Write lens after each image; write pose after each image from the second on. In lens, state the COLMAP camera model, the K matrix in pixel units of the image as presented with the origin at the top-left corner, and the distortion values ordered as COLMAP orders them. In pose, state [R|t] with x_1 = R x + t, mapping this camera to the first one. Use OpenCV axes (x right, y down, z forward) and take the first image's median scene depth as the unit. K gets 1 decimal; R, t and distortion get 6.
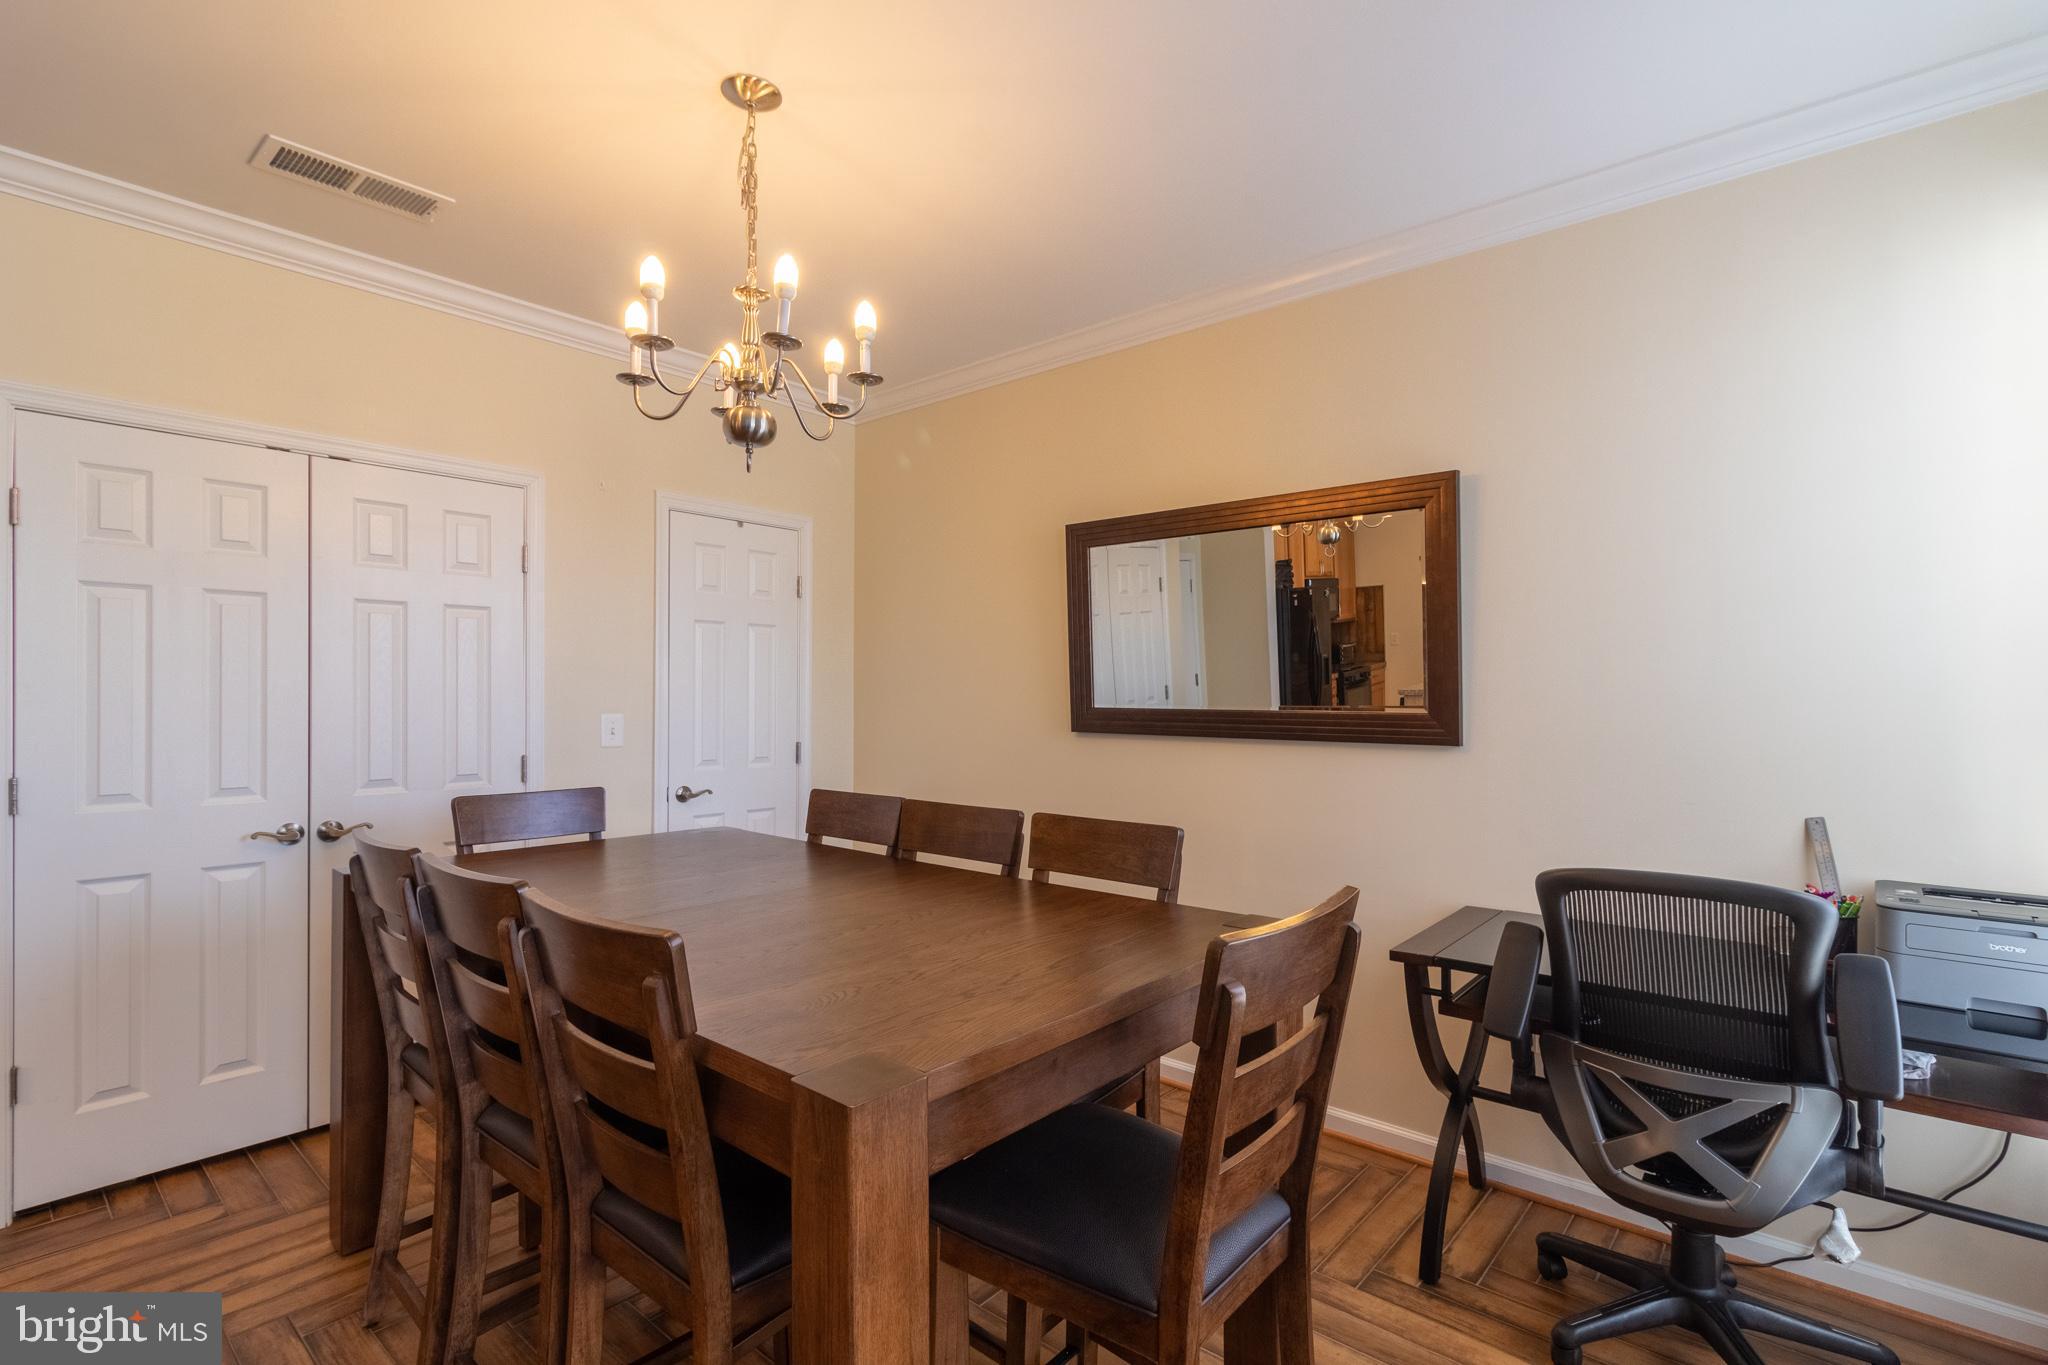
lens RADIAL K [[962.1, 0, 1011.3], [0, 962.1, 694.3], [0, 0, 1]] dist [-0.001943, 0.002866]
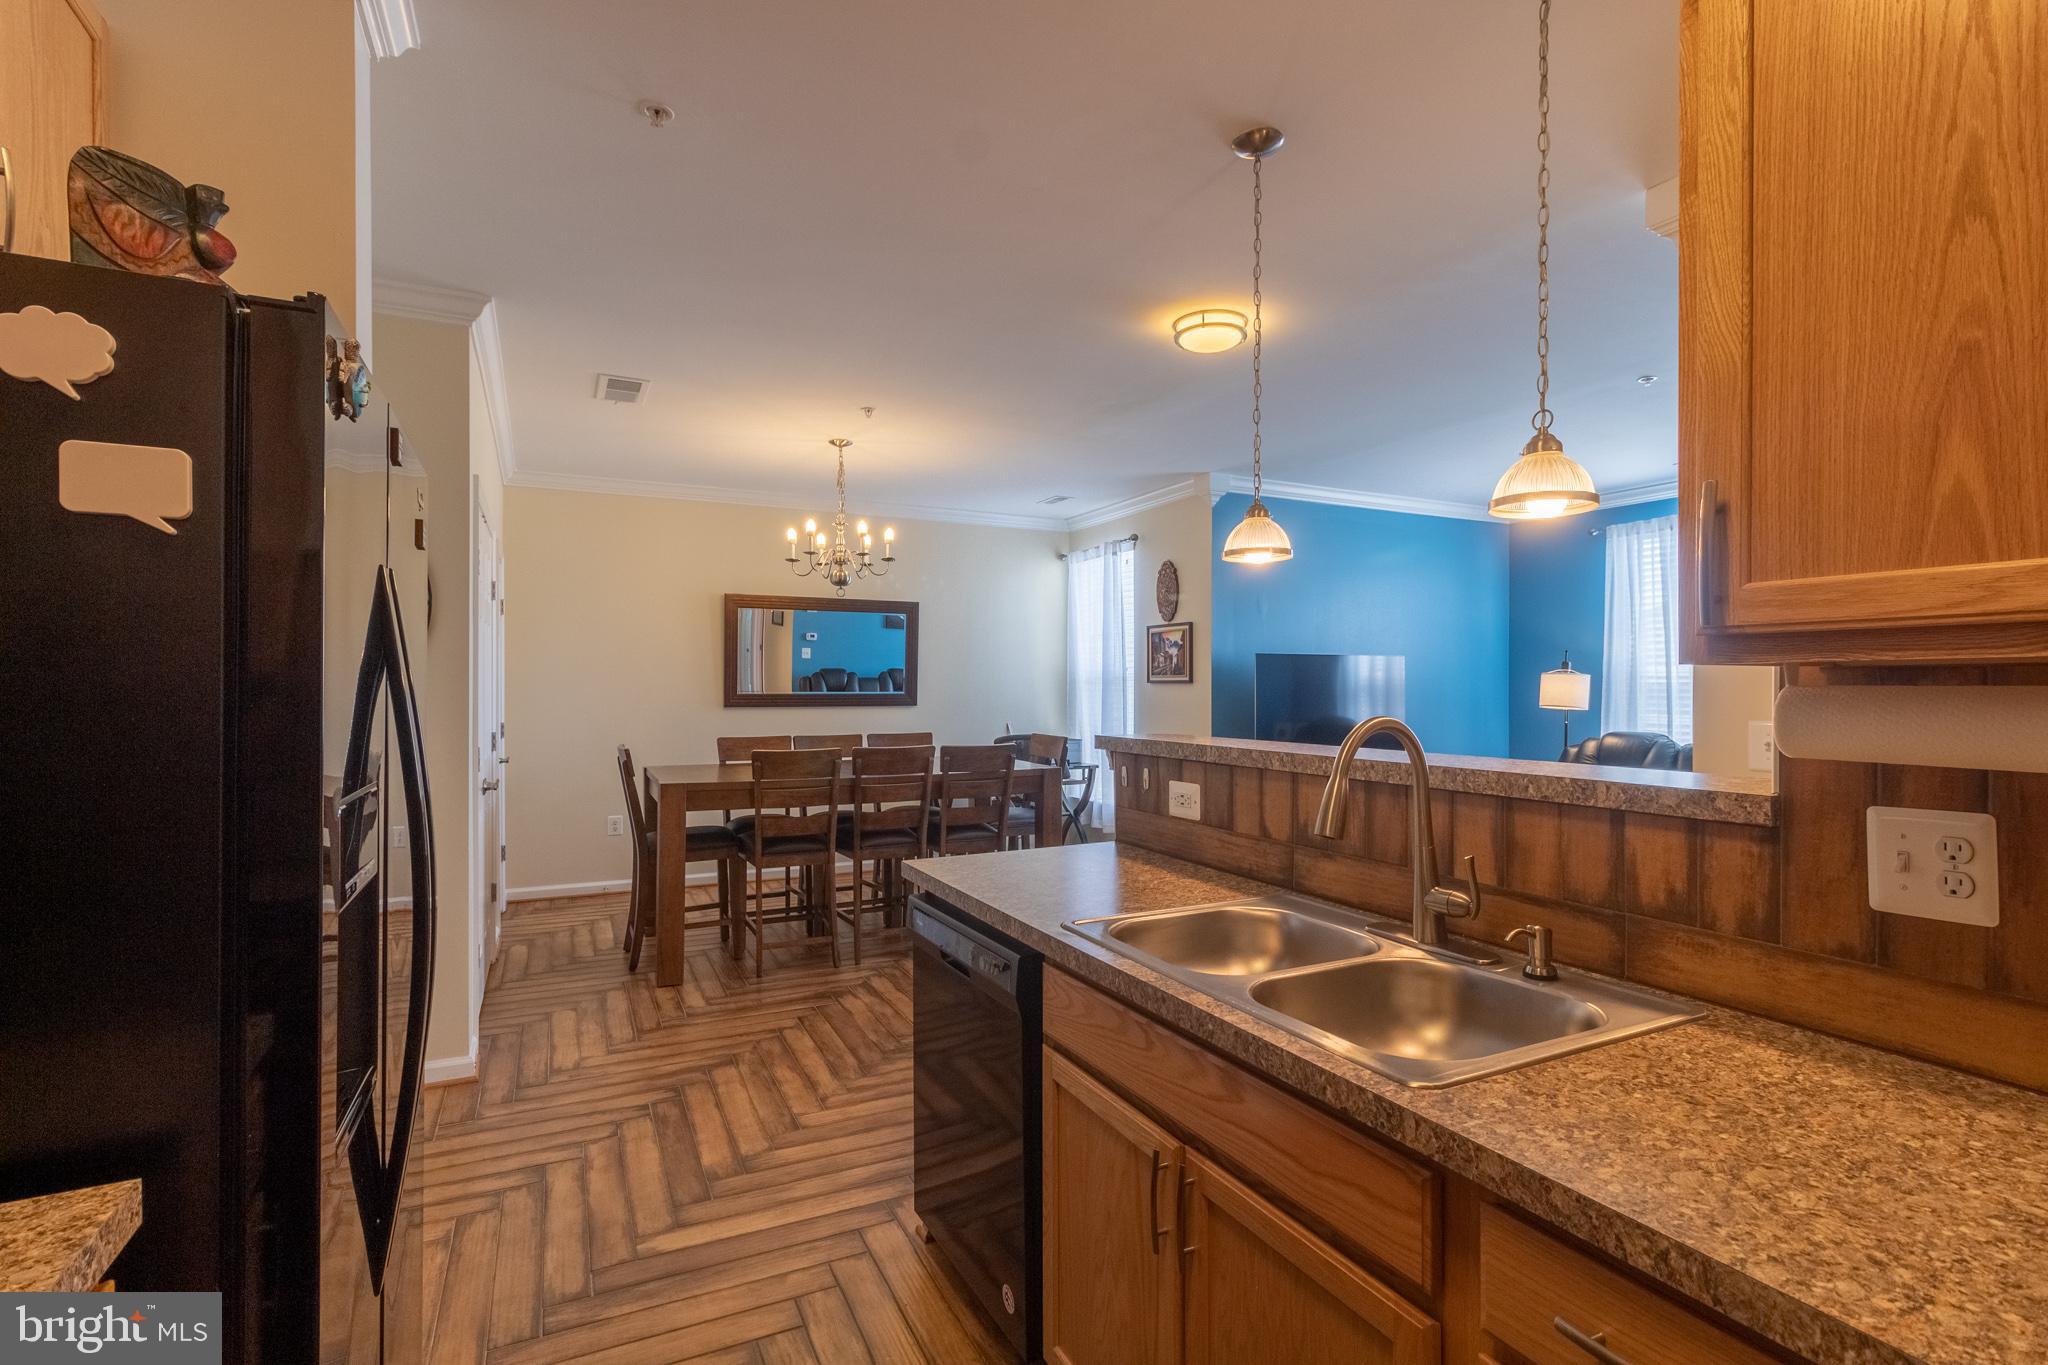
lens RADIAL K [[941.3, 0, 1036.4], [0, 941.3, 675.1], [0, 0, 1]] dist [0.001718, -0.002464]
pose [[0.373408, 0.005360, 0.927652, -1.826945], [0.000512, 0.999982, -0.005984, -0.013860], [-0.927667, 0.002710, 0.373399, -0.296757]]
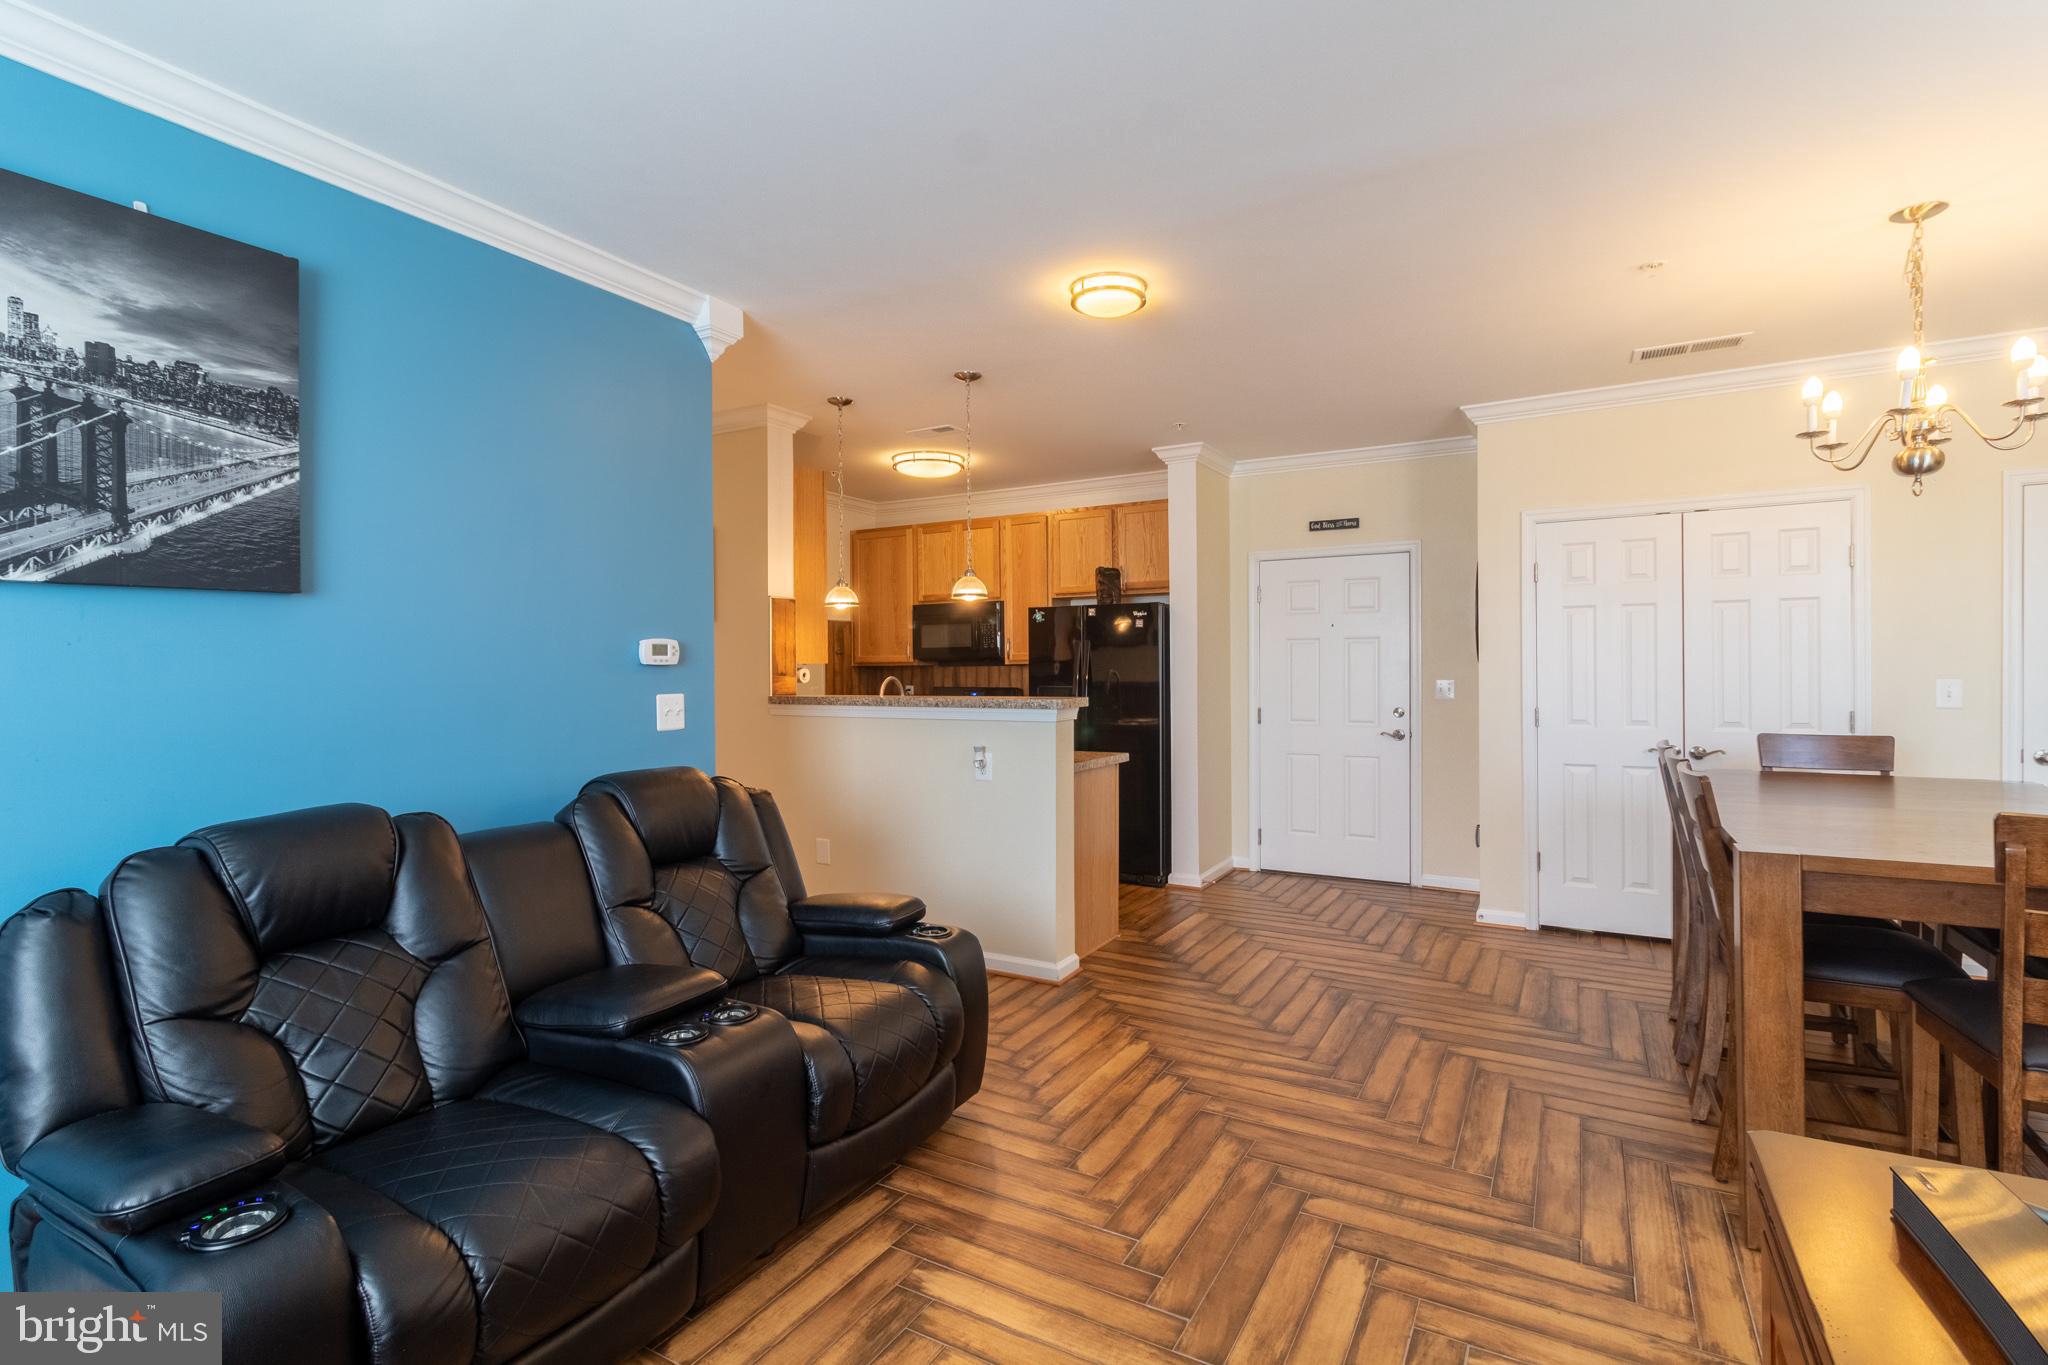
lens RADIAL K [[962.1, 0, 1009.7], [0, 962.1, 673.9], [0, 0, 1]] dist [-0.001943, 0.002866]
pose [[0.185152, -0.001581, -0.982709, 0.646866], [0.010239, 0.999948, 0.000320, 0.003564], [0.982657, -0.010121, 0.185158, -0.397338]]
